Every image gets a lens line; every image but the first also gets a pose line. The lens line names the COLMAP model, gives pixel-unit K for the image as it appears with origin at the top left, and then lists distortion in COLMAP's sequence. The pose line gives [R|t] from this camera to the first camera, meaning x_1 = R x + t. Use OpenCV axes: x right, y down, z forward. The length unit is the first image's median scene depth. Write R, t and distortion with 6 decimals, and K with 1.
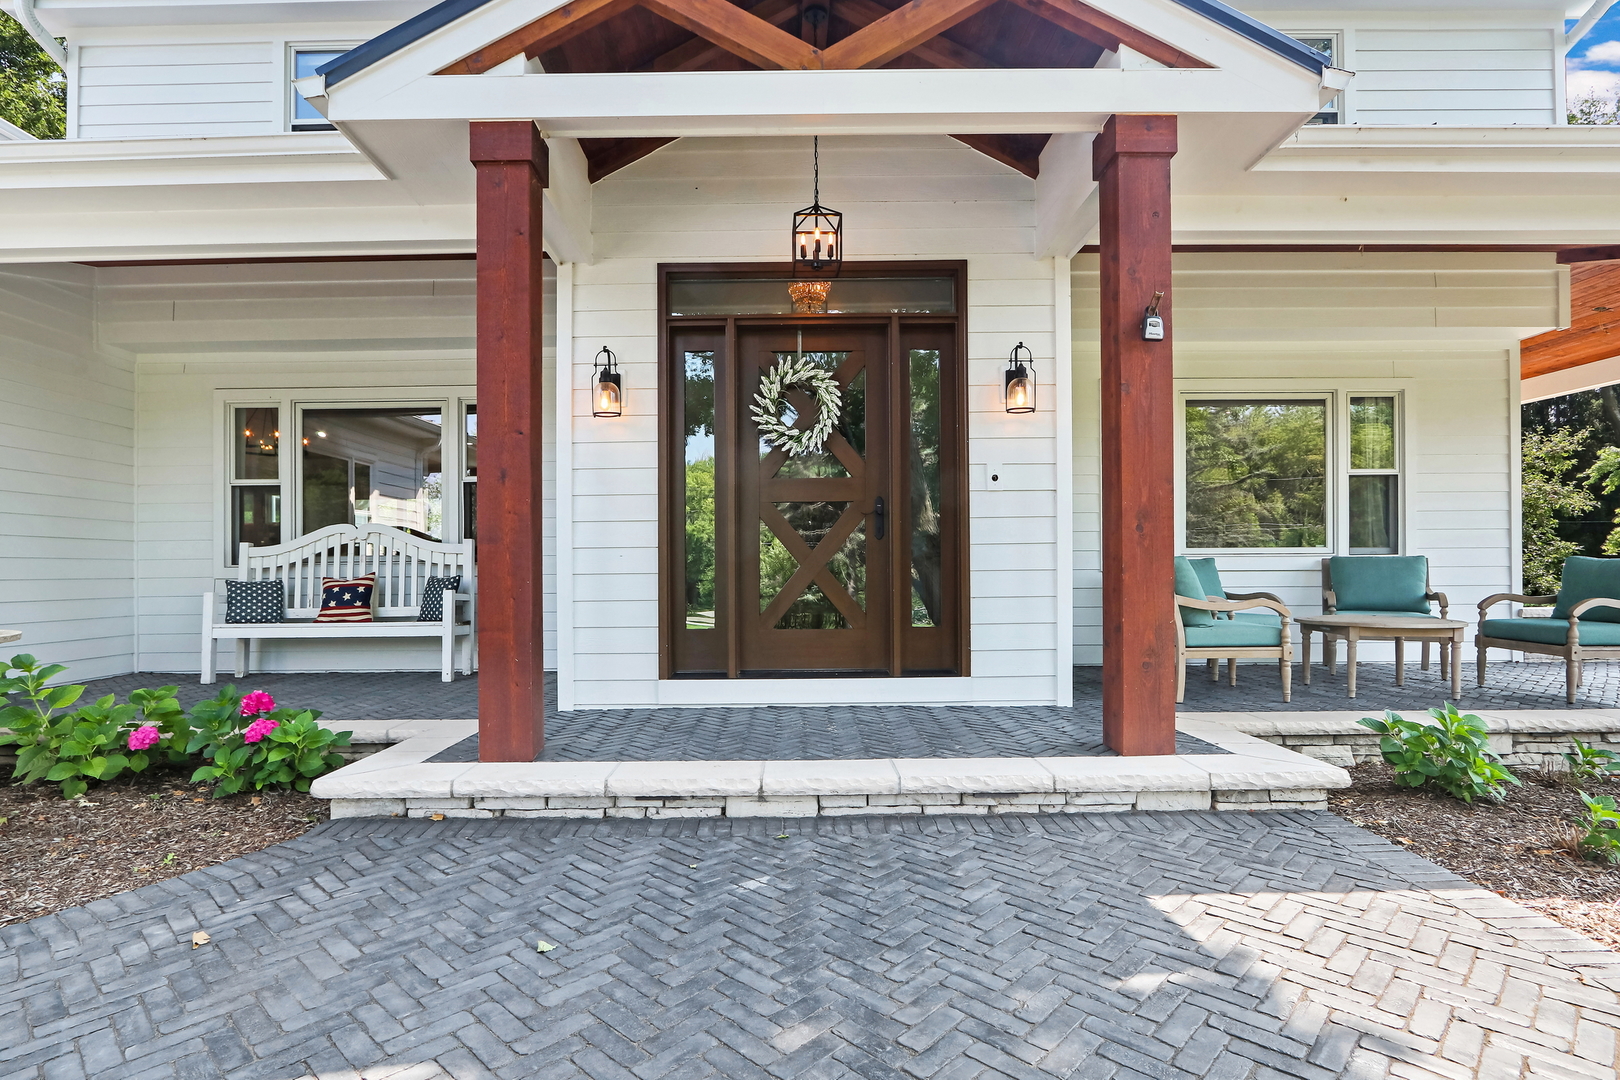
lens RADIAL K [[823.2, 0, 810.9], [0, 823.2, 564.6], [0, 0, 1]] dist [0.000045, -0.013516]
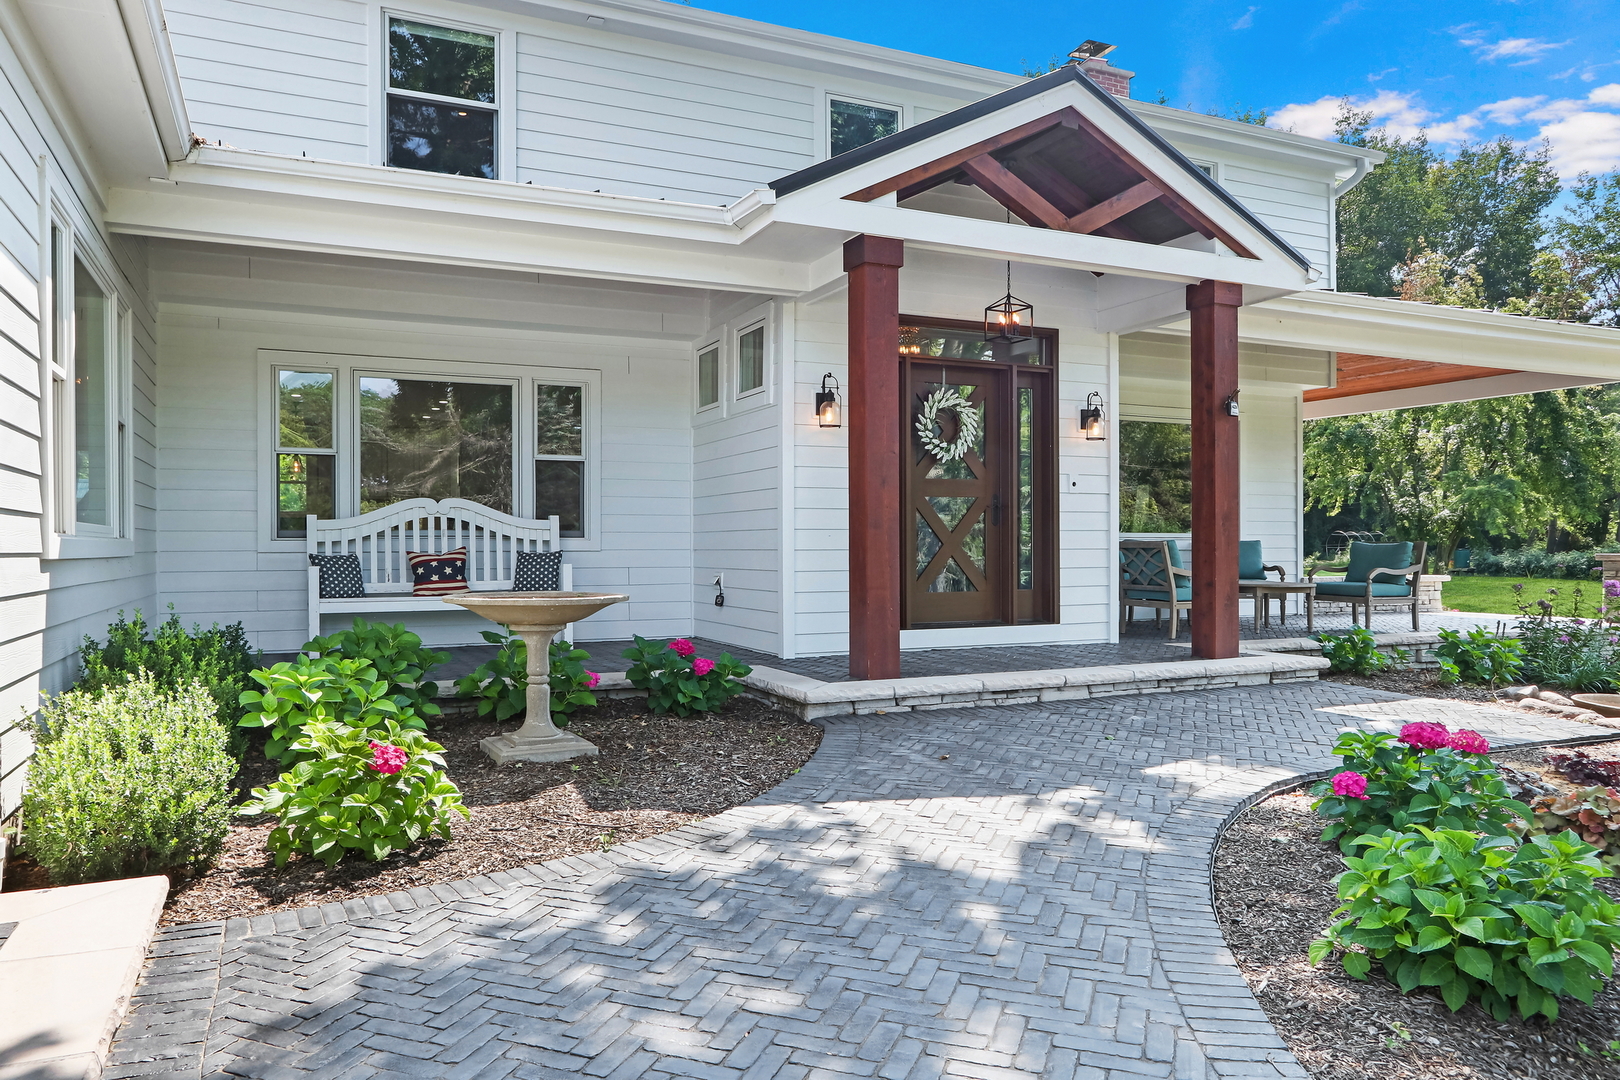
lens RADIAL K [[1077.6, 0, 737.2], [0, 1077.6, 534.5], [0, 0, 1]] dist [0.002274, 0.000467]
pose [[0.925435, 0.010878, 0.378750, -0.996009], [-0.009153, 0.999938, -0.006353, -0.000664], [-0.378796, 0.002413, 0.925477, -0.494768]]
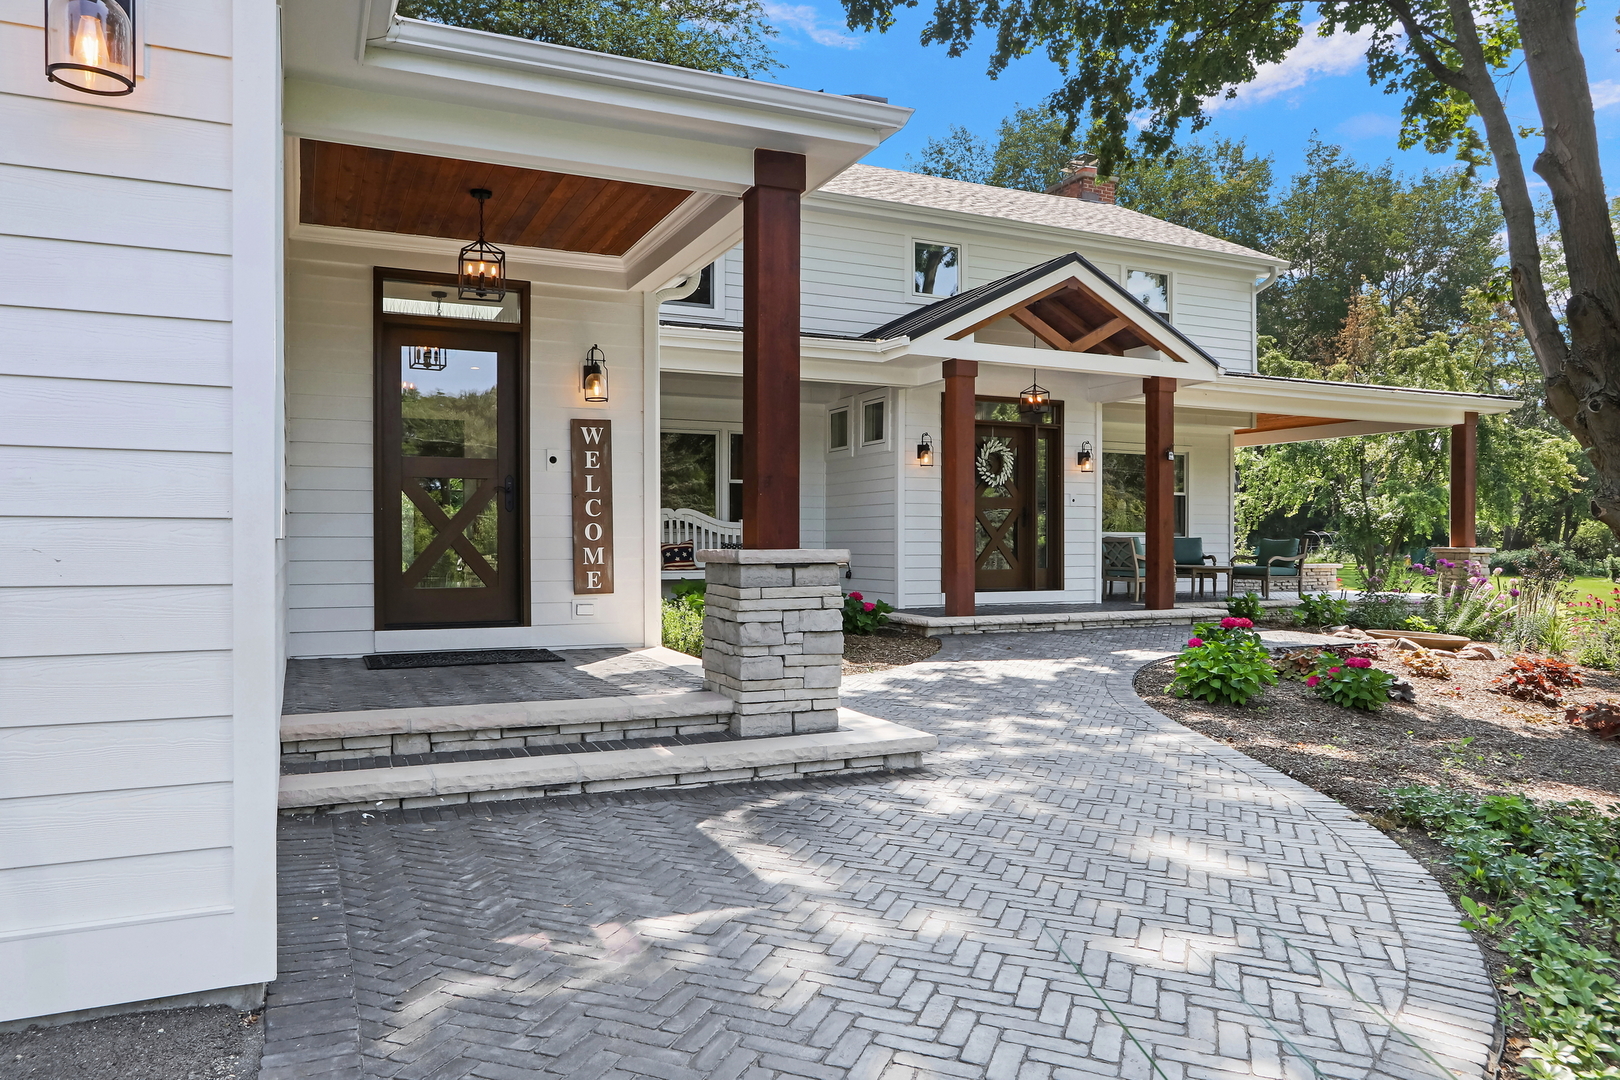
lens RADIAL K [[1255.5, 0, 768.2], [0, 1255.5, 544.5], [0, 0, 1]] dist [0.006728, 0.003640]
pose [[0.896174, 0.009398, 0.443604, -1.941064], [-0.011409, 0.999933, 0.001864, 0.015705], [-0.443557, -0.006732, 0.896221, -1.603019]]
